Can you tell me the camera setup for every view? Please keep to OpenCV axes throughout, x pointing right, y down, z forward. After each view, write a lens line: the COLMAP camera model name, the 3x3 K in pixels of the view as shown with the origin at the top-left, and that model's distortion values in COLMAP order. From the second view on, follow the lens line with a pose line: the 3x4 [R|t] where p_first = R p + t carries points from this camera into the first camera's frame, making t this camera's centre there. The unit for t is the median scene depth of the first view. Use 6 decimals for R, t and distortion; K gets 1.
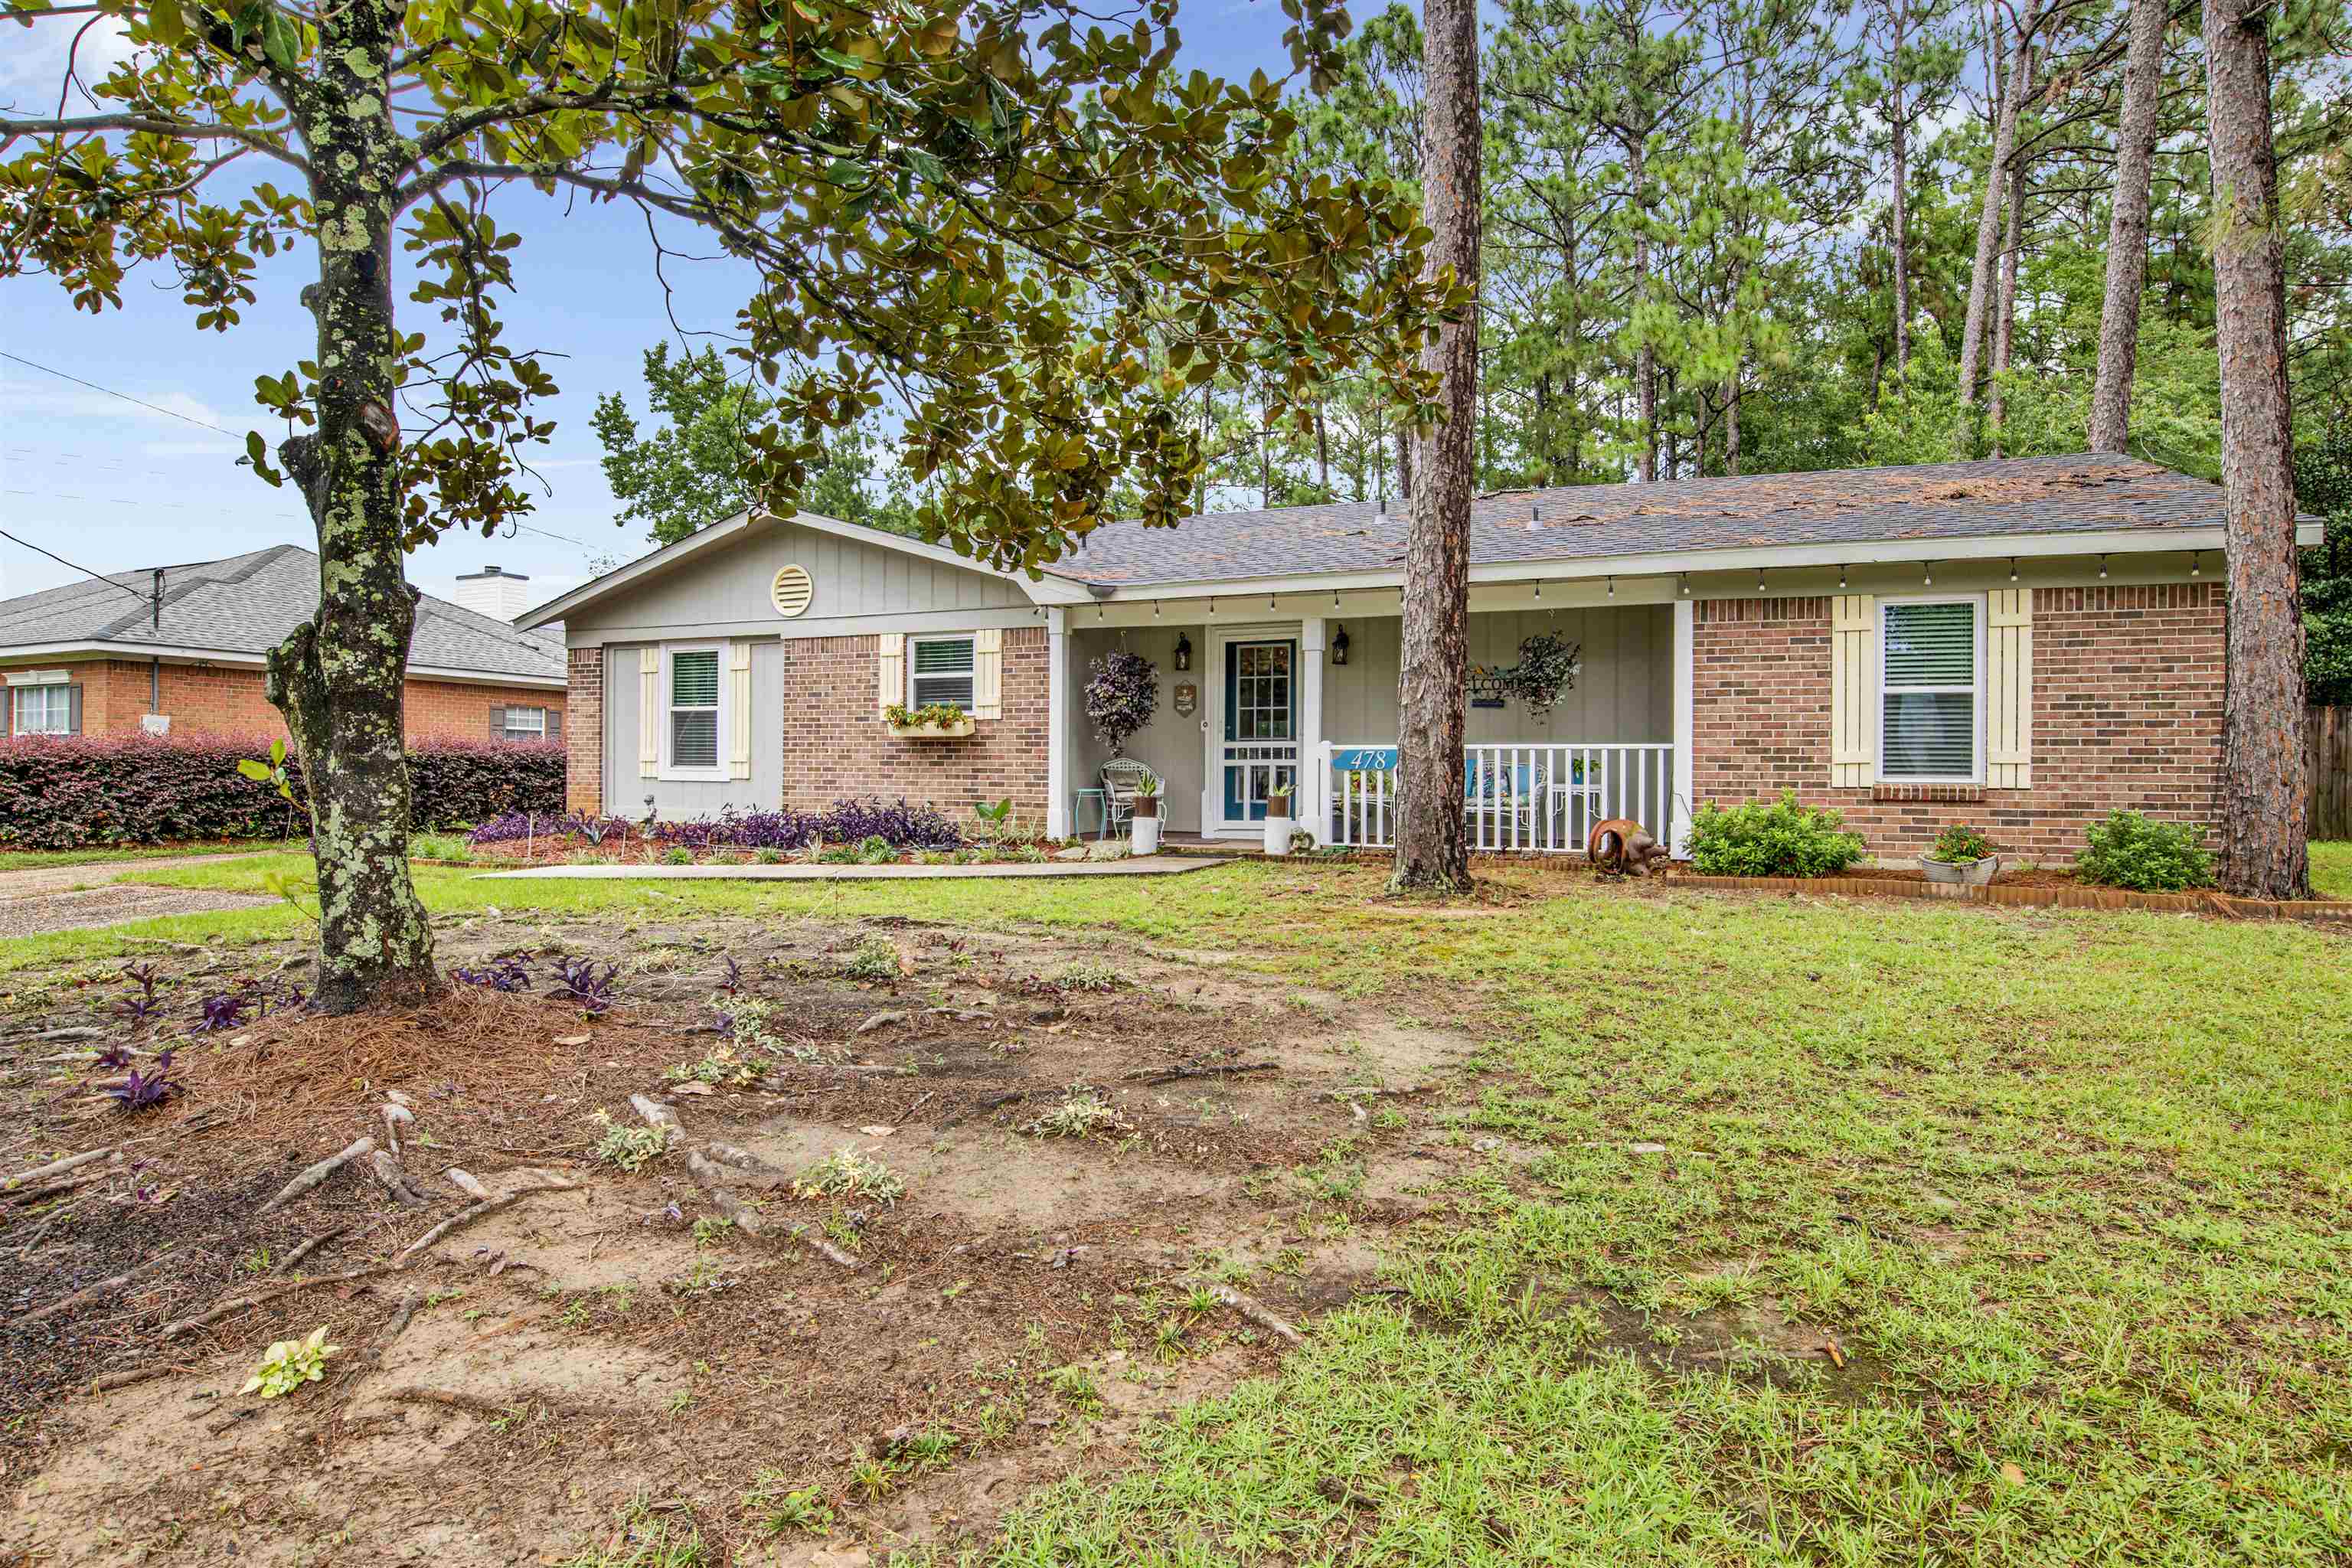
lens RADIAL K [[1228.0, 0, 1176.0], [0, 1228.0, 784.0], [0, 0, 1]] dist [0.001126, 0.000029]
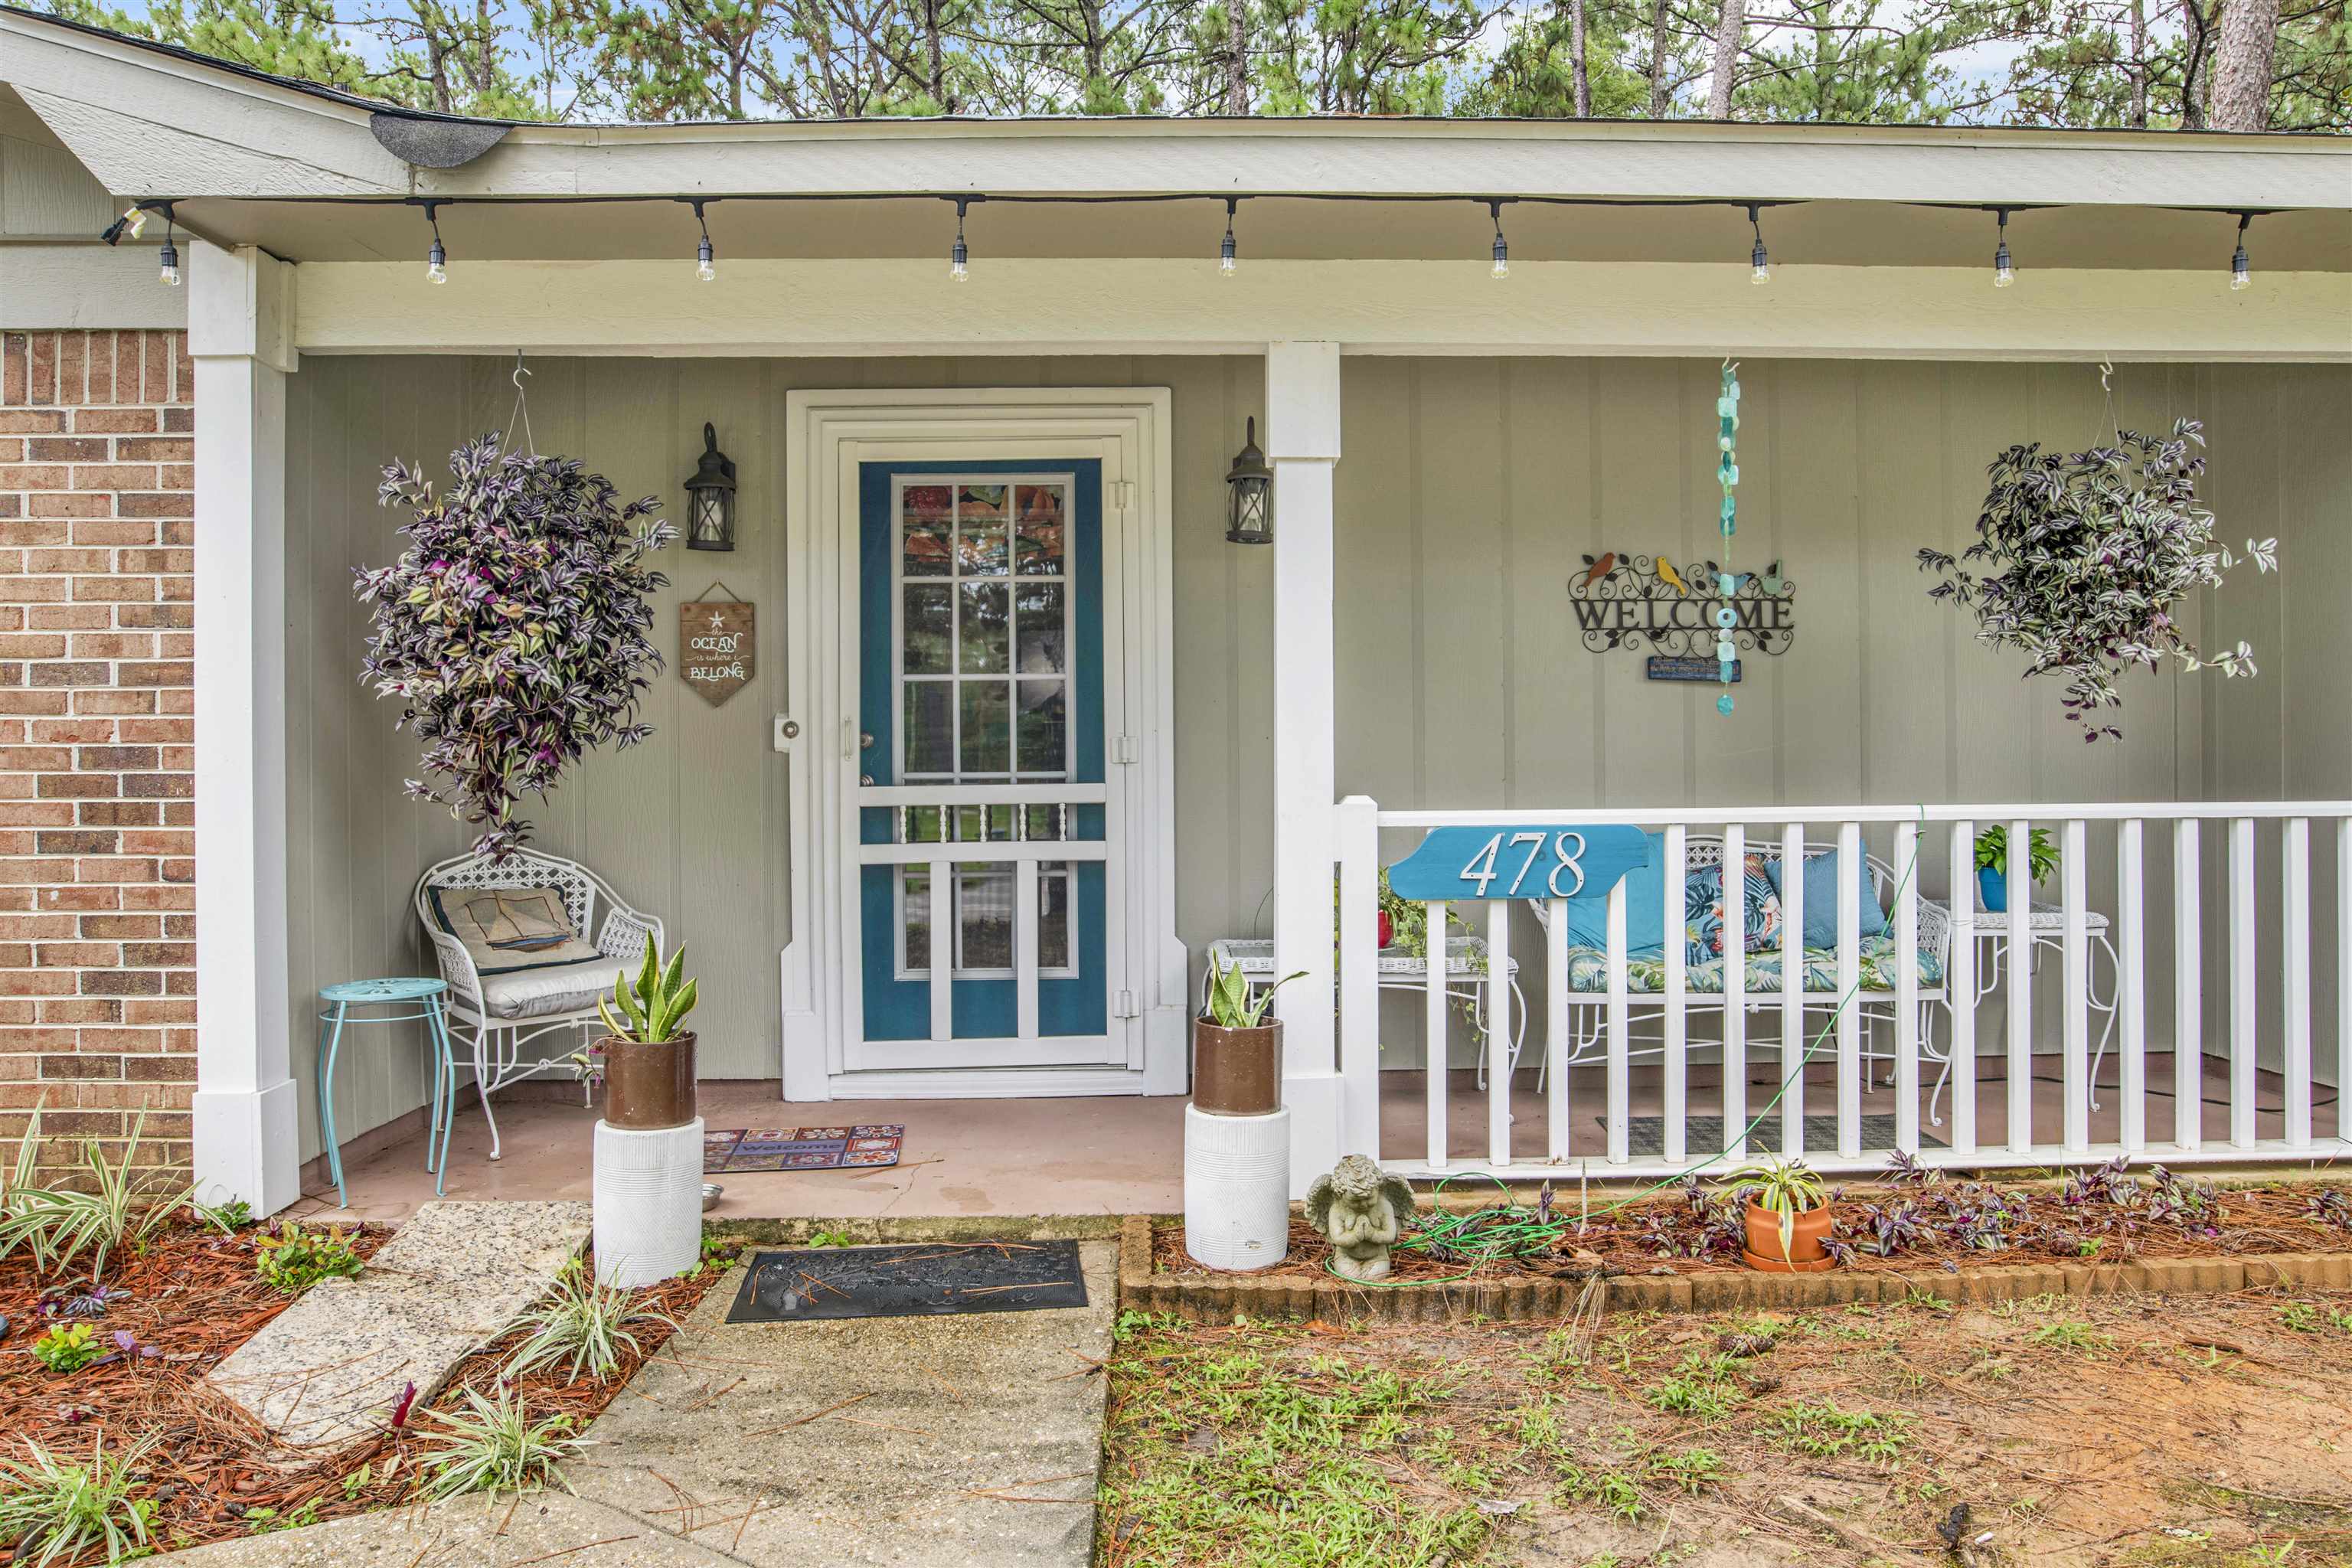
lens RADIAL K [[1581.3, 0, 1176.0], [0, 1581.3, 784.0], [0, 0, 1]] dist [-0.033253, -0.000916]
pose [[0.912064, -0.014295, 0.409799, -0.051594], [0.017449, 0.999840, -0.003957, -0.032842], [-0.409677, 0.010760, 0.912167, 0.623240]]
